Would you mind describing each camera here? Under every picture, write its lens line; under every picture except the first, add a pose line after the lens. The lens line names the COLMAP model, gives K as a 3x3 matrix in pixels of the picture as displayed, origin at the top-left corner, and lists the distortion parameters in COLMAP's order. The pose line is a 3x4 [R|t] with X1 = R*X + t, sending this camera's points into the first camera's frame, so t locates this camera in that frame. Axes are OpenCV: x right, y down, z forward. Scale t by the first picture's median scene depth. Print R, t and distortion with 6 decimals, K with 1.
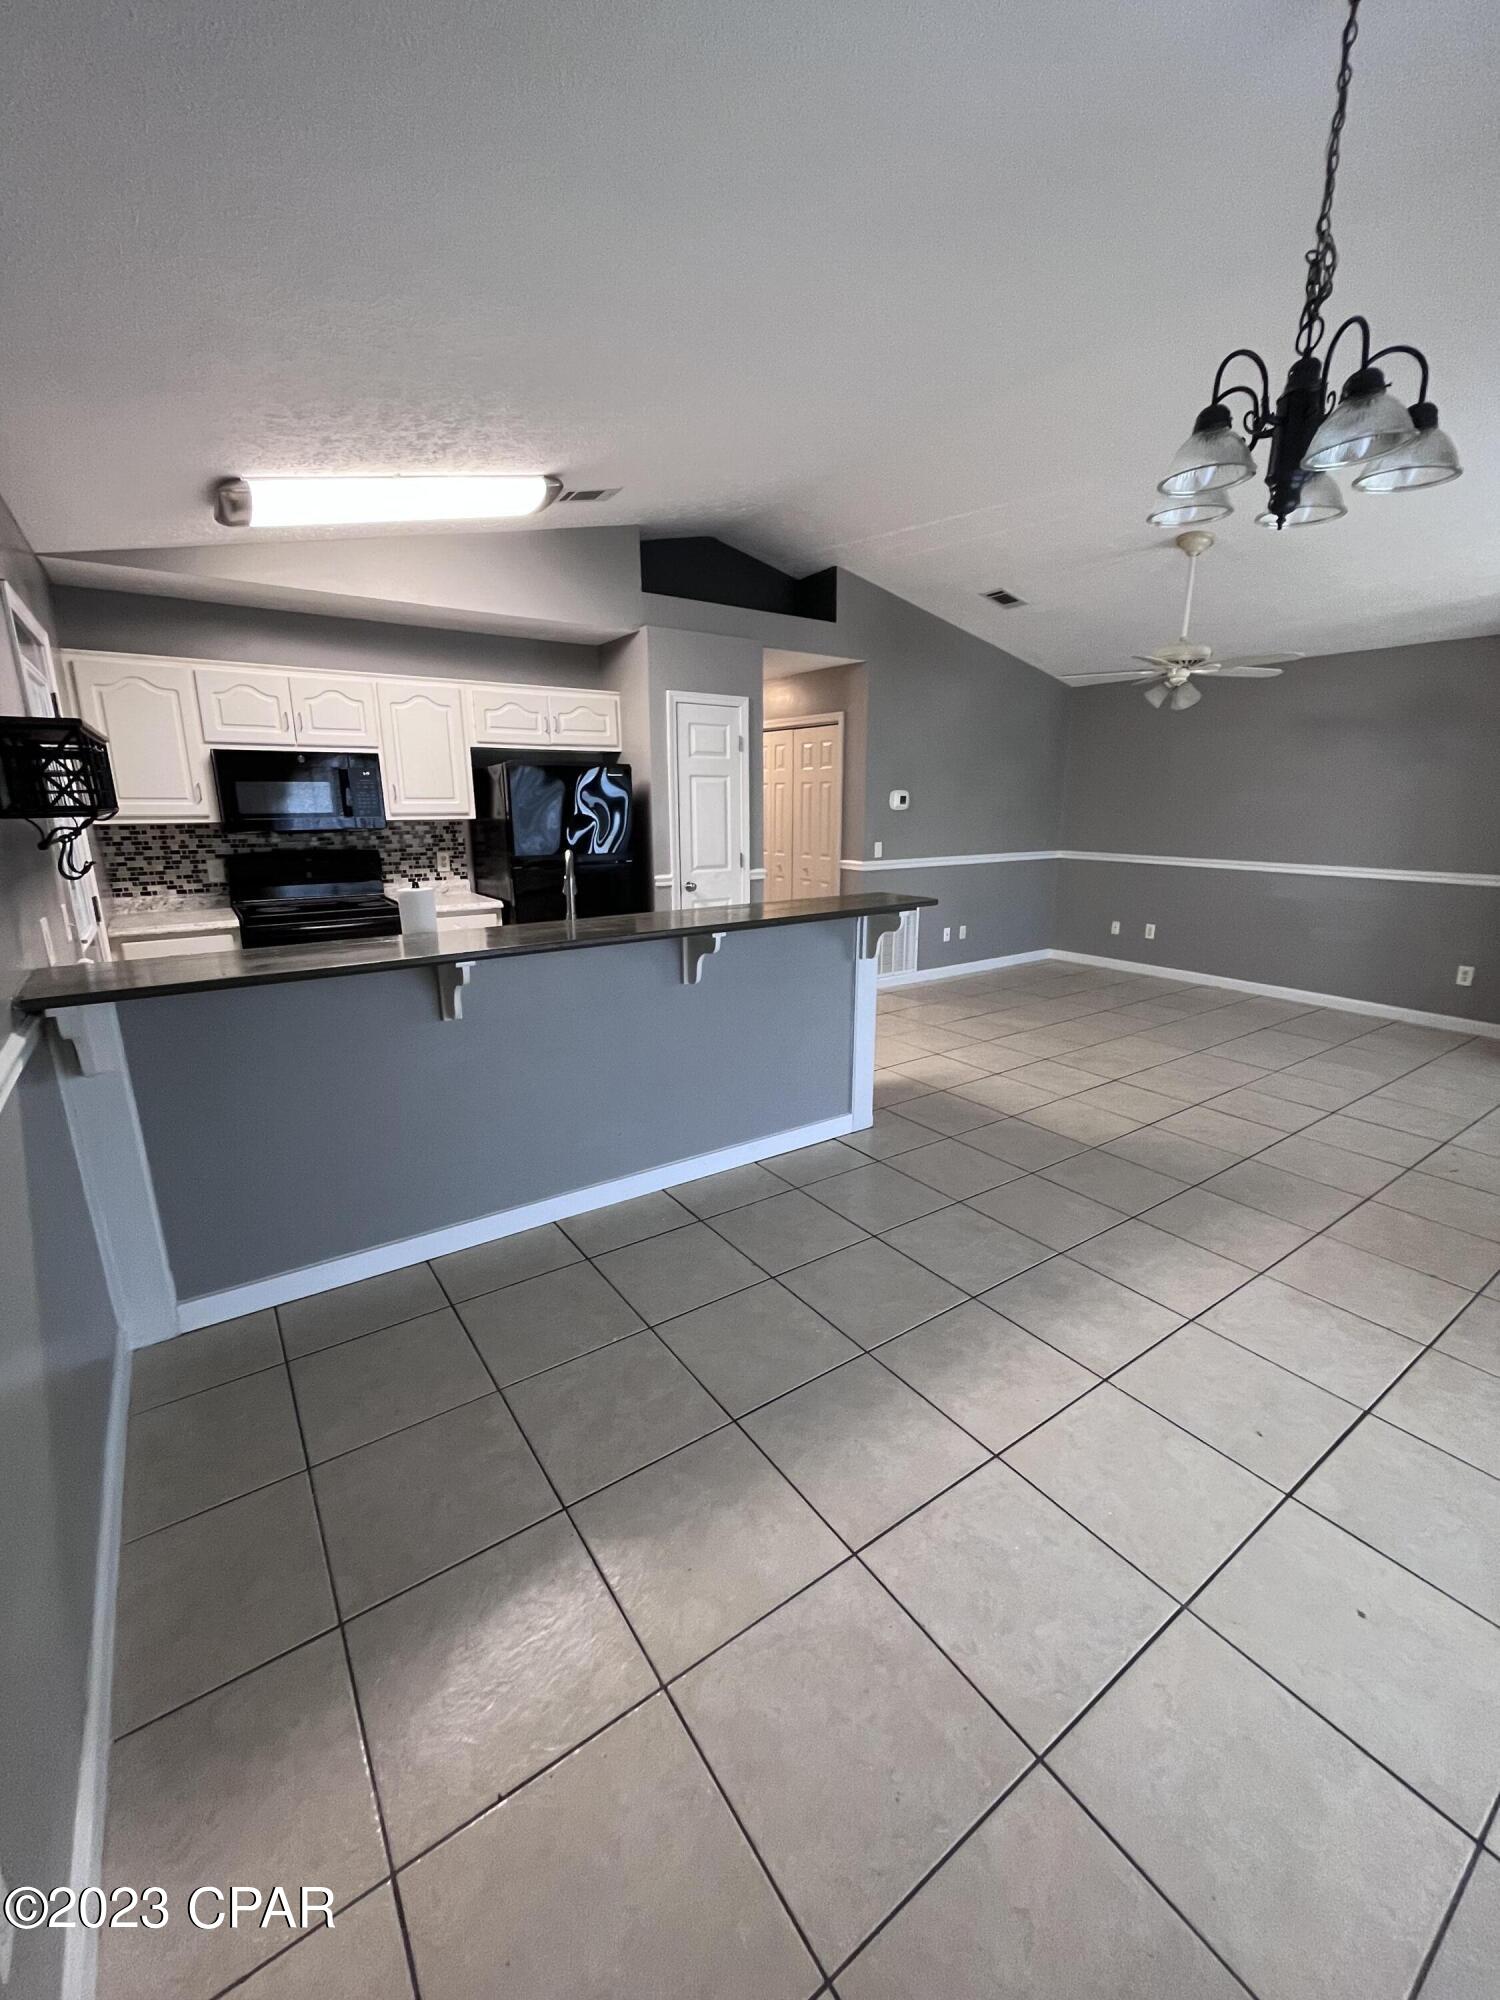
lens RADIAL K [[808.6, 0, 754.6], [0, 808.6, 997.0], [0, 0, 1]] dist [-0.004603, -0.000020]
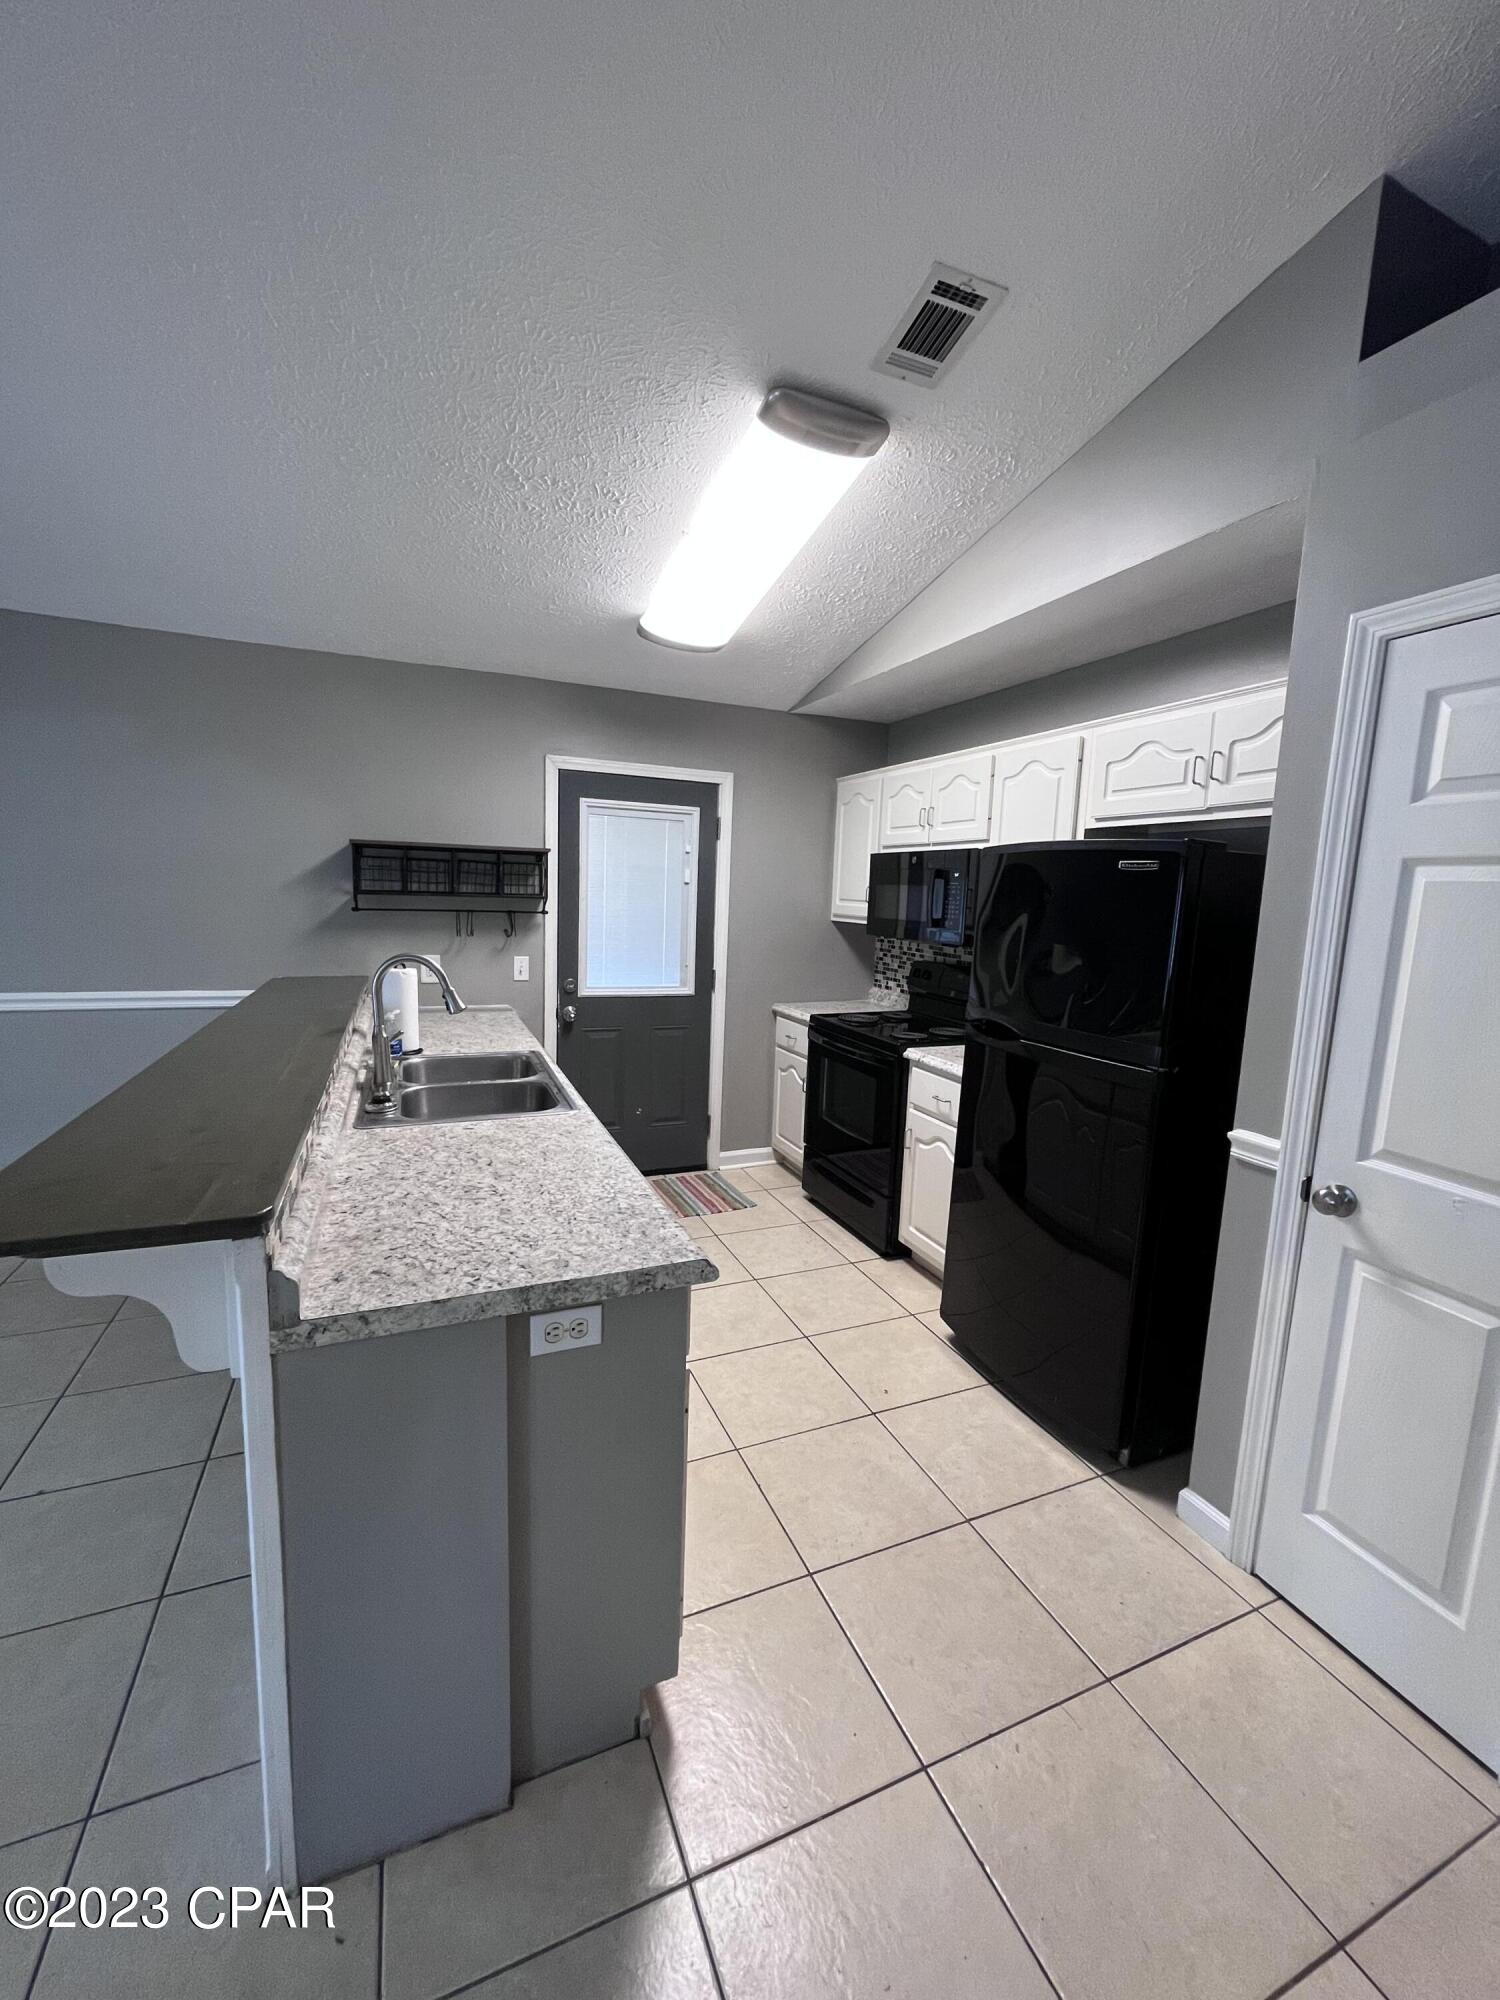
lens RADIAL K [[808.6, 0, 748.5], [0, 808.6, 997.3], [0, 0, 1]] dist [-0.004603, -0.000020]
pose [[-0.210982, 0.121293, -0.969935, 0.292101], [-0.269173, 0.946699, 0.176938, -0.224602], [0.939698, 0.298411, -0.167087, 0.881677]]
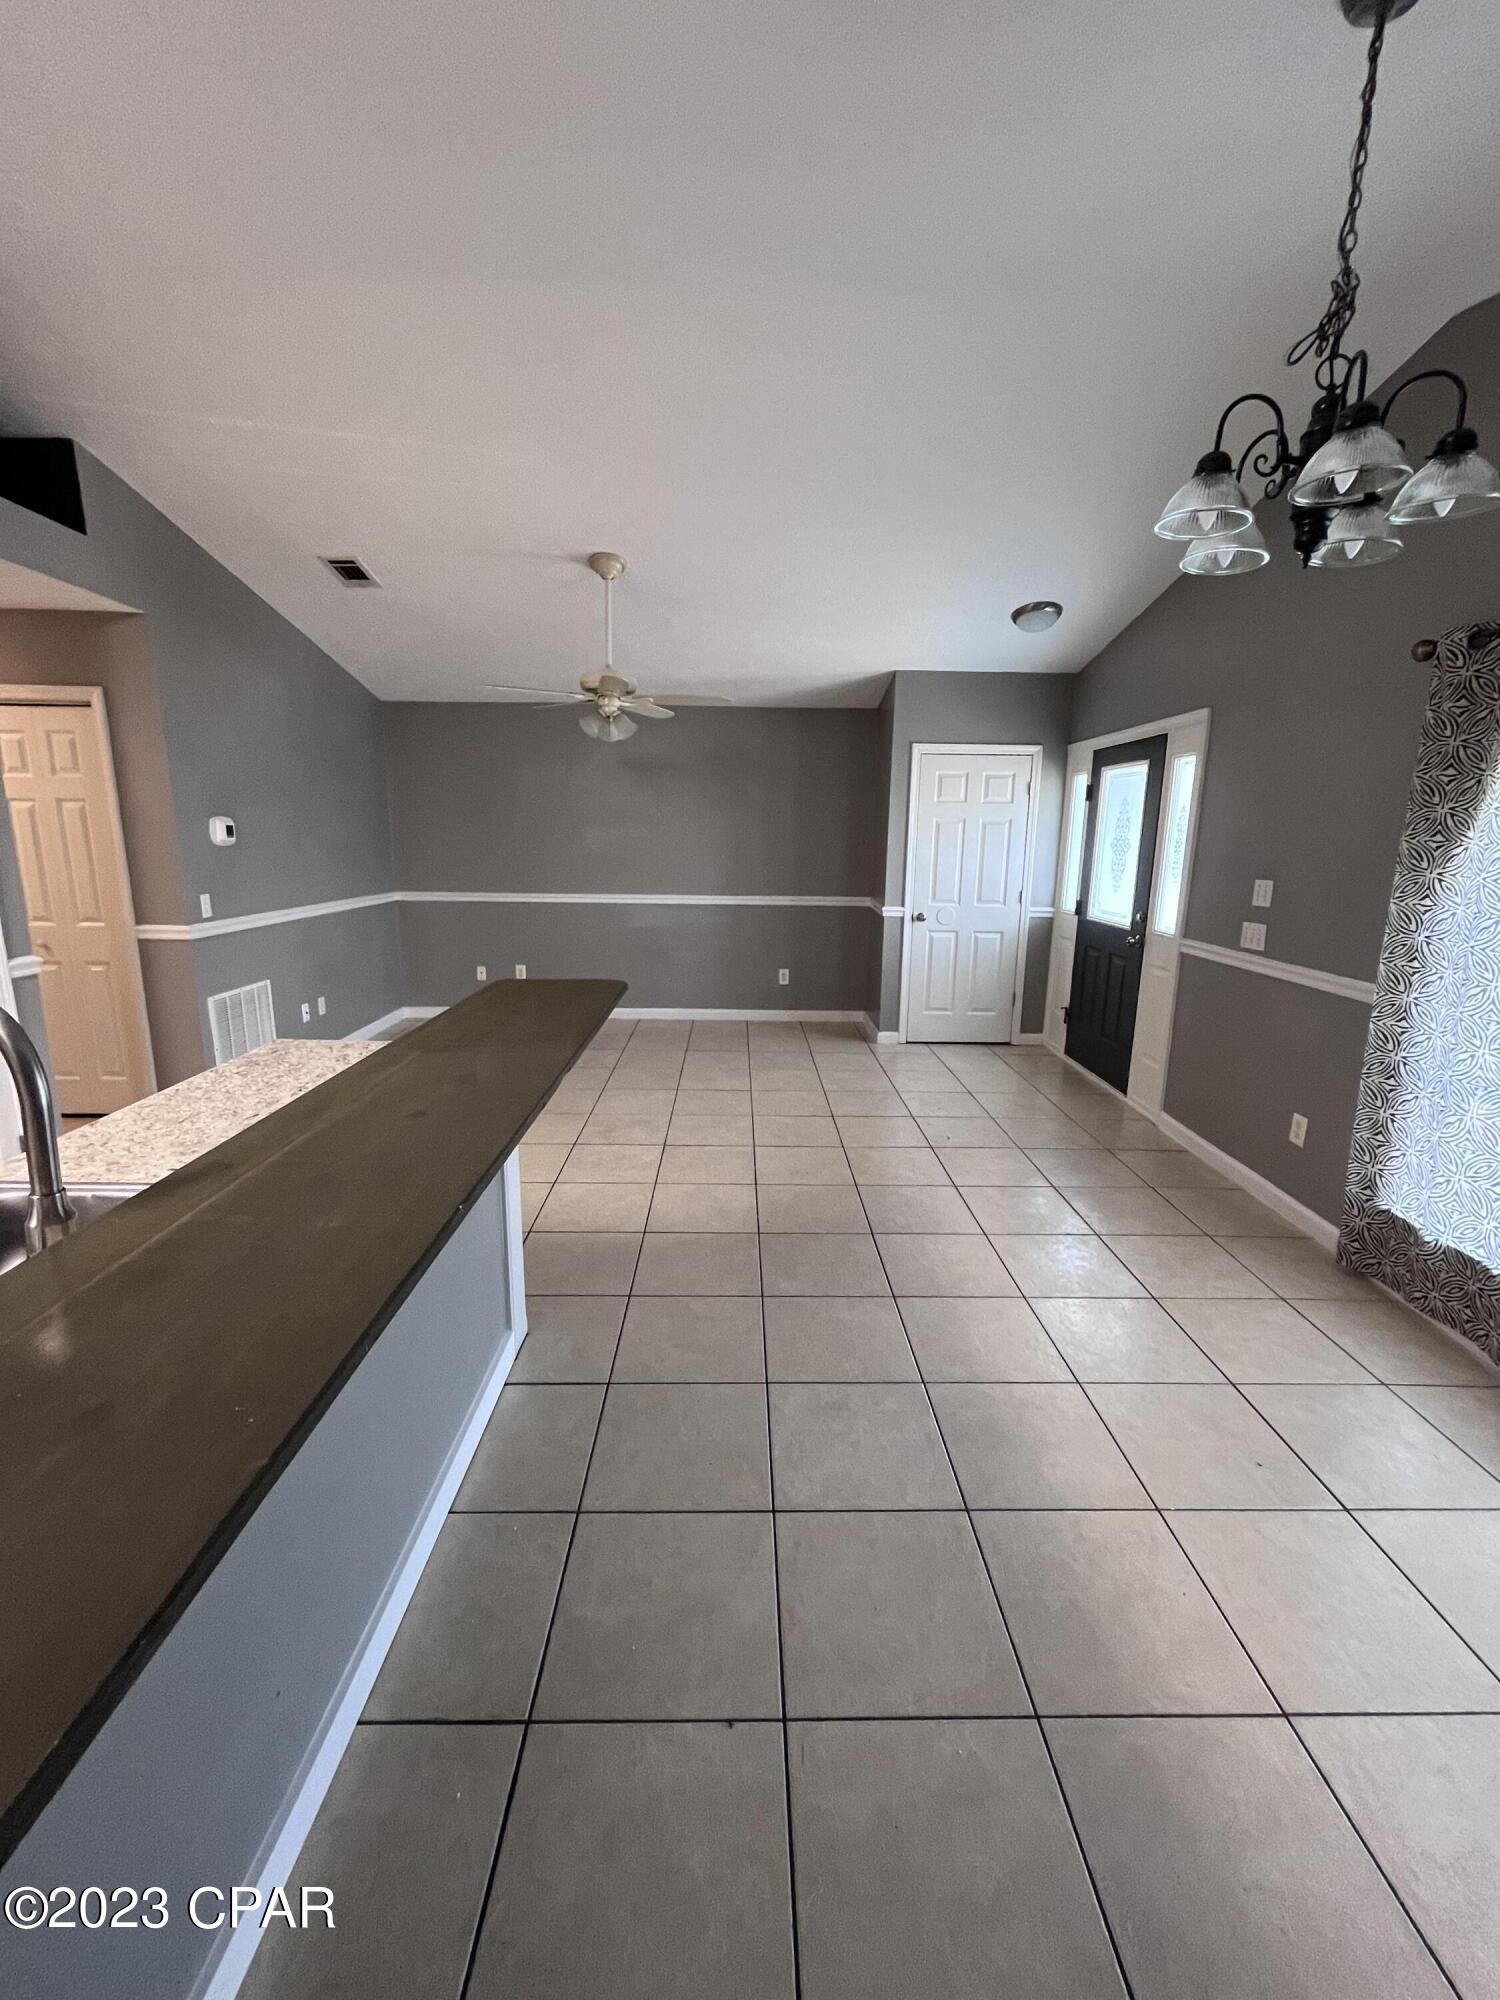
lens RADIAL K [[808.6, 0, 755.4], [0, 808.6, 996.1], [0, 0, 1]] dist [-0.004603, -0.000020]
pose [[0.556811, -0.152936, 0.816438, -0.189913], [0.183035, 0.981335, 0.058994, -0.086608], [-0.810222, 0.116589, 0.574411, 0.347592]]
